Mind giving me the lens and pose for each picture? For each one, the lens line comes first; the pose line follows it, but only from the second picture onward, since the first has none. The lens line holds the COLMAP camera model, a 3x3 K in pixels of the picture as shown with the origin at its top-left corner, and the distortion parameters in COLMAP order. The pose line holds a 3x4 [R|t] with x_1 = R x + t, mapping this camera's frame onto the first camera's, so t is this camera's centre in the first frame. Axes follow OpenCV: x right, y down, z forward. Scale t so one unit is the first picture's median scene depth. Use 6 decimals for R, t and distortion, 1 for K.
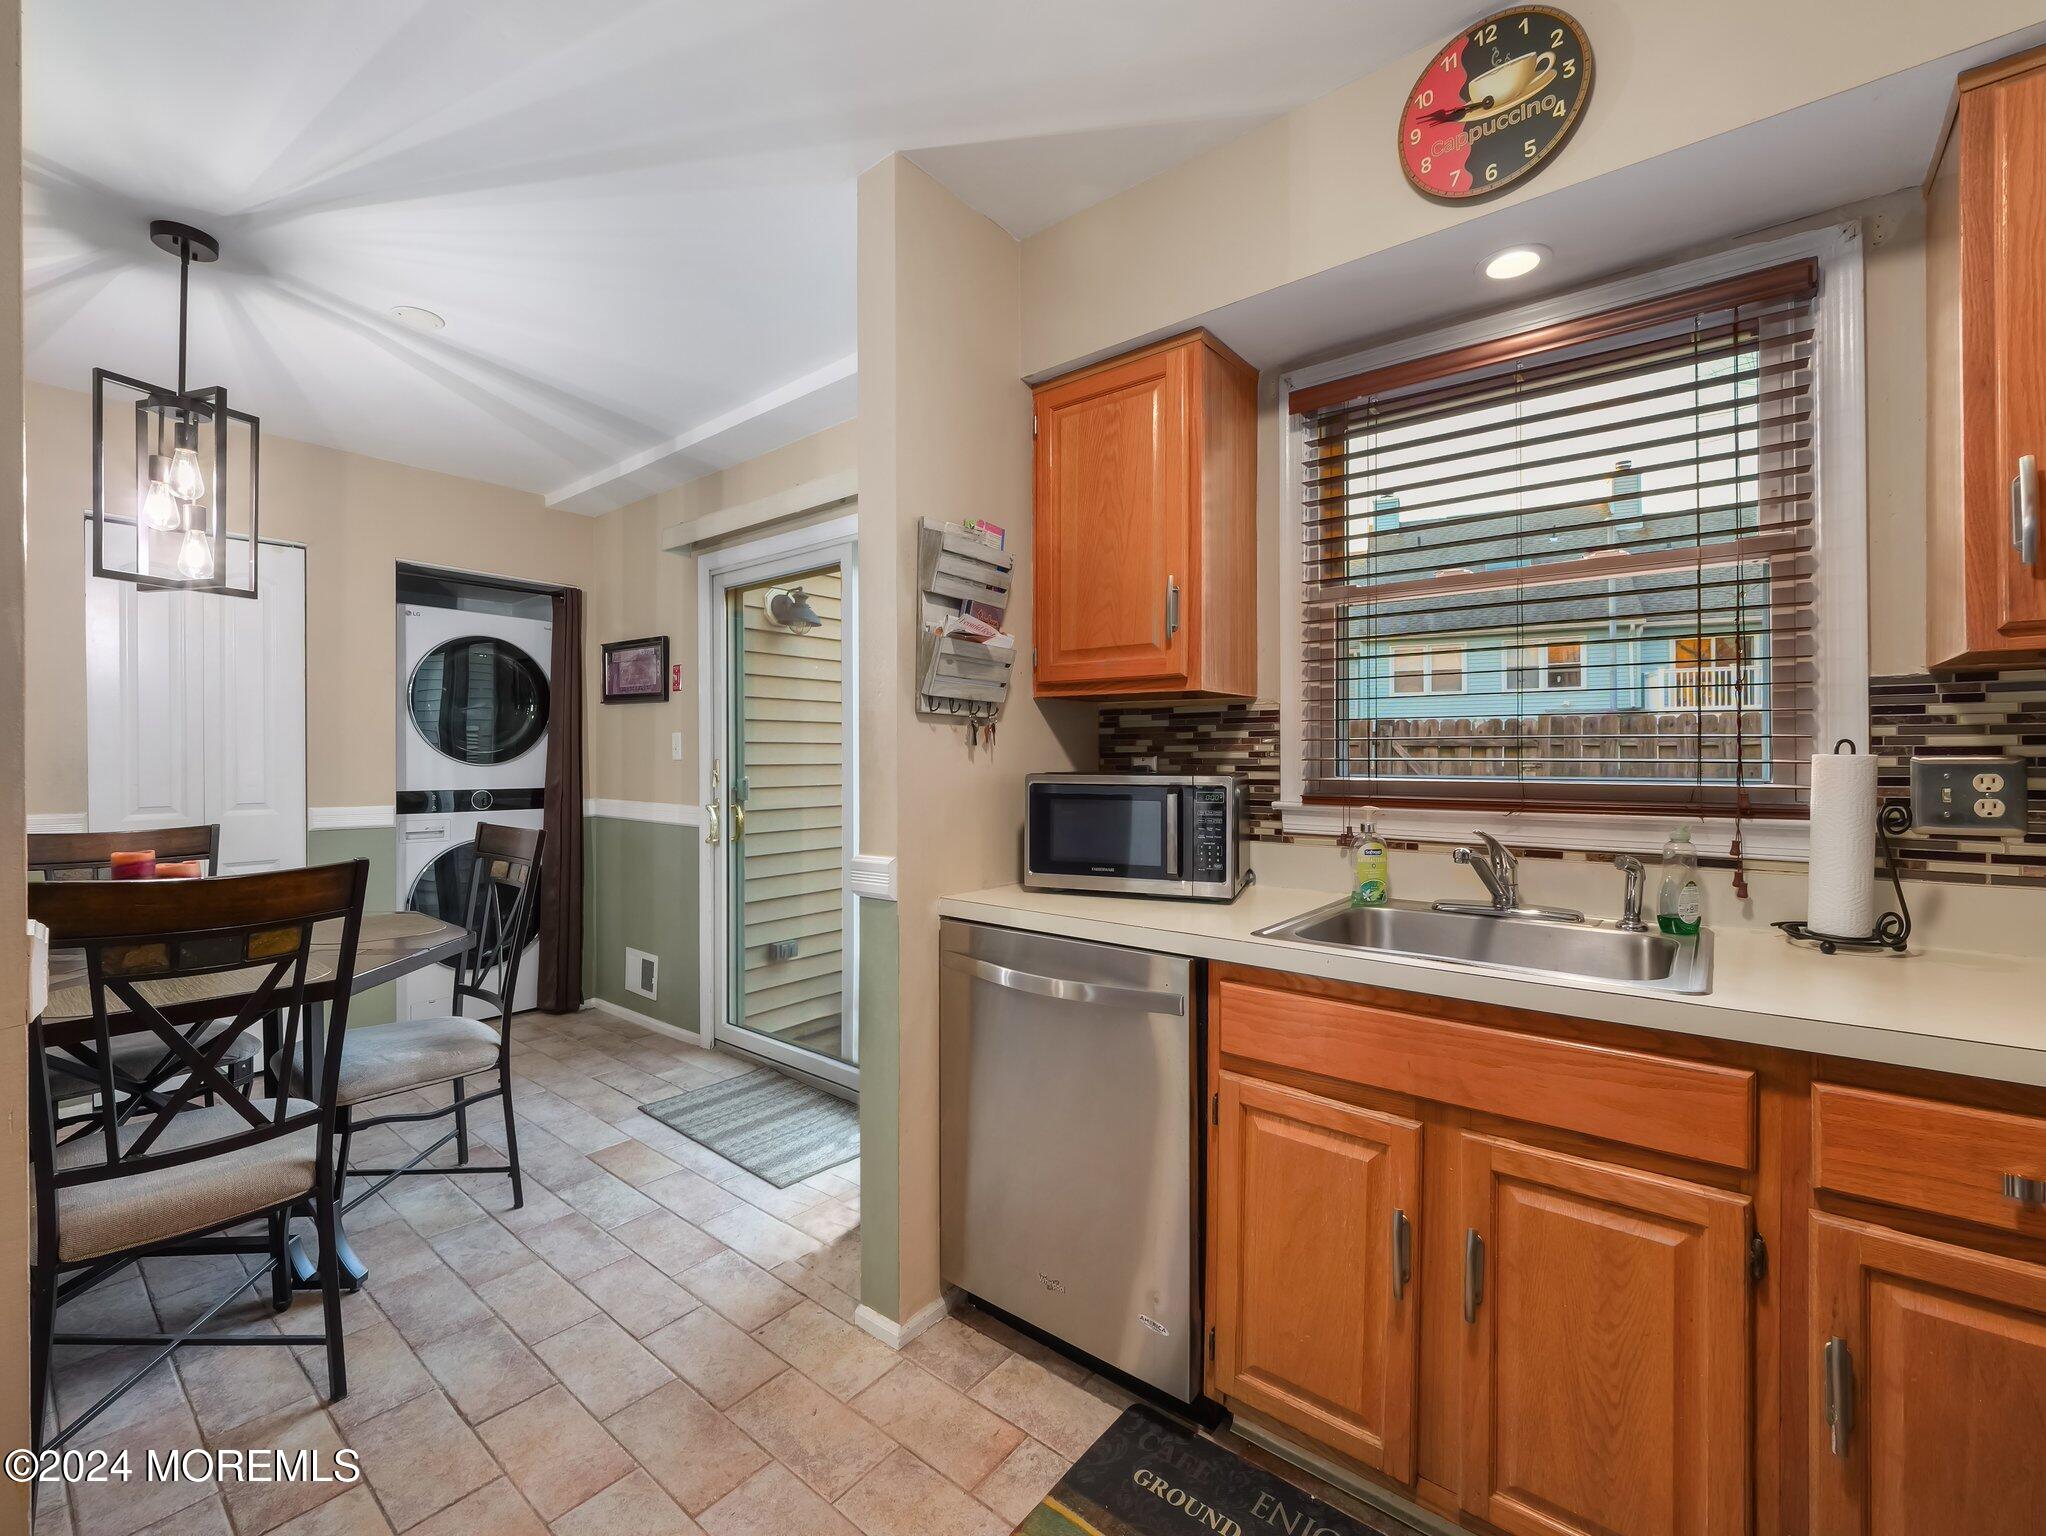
lens RADIAL K [[881.7, 0, 1013.4], [0, 881.7, 758.3], [0, 0, 1]] dist [-0.003888, -0.000216]
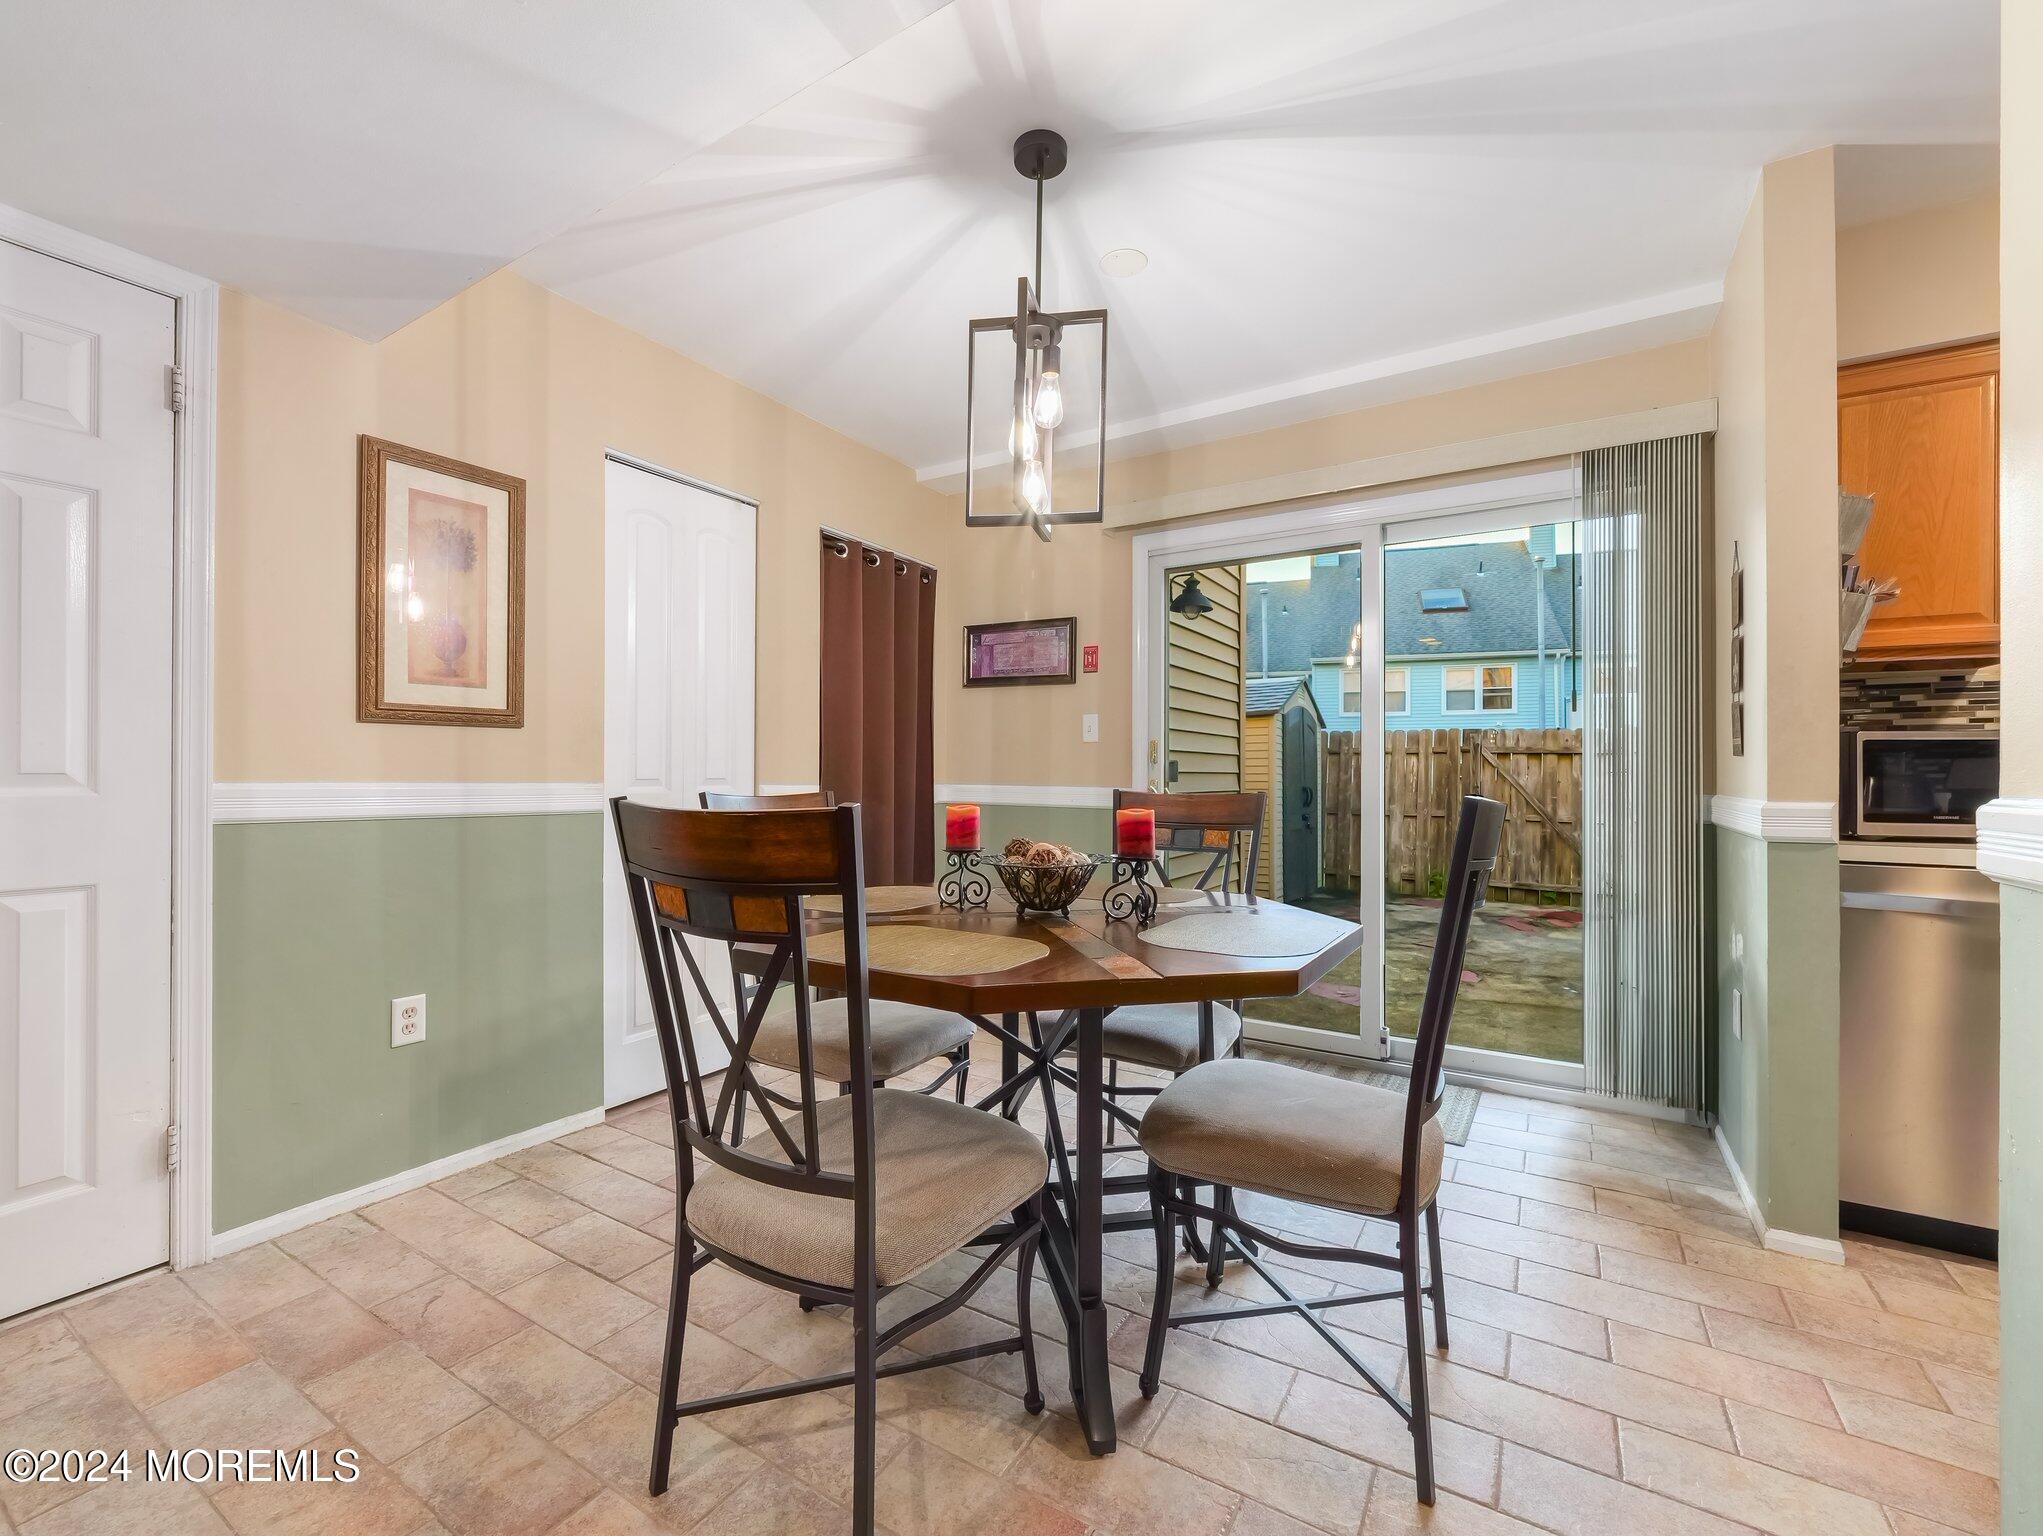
lens RADIAL K [[867.4, 0, 1022.7], [0, 867.4, 771.4], [0, 0, 1]] dist [-0.006203, -0.000209]
pose [[0.990263, 0.007134, 0.139030, -1.049583], [-0.006269, 0.999958, -0.006658, 0.073574], [-0.139071, 0.005722, 0.990266, 0.088034]]
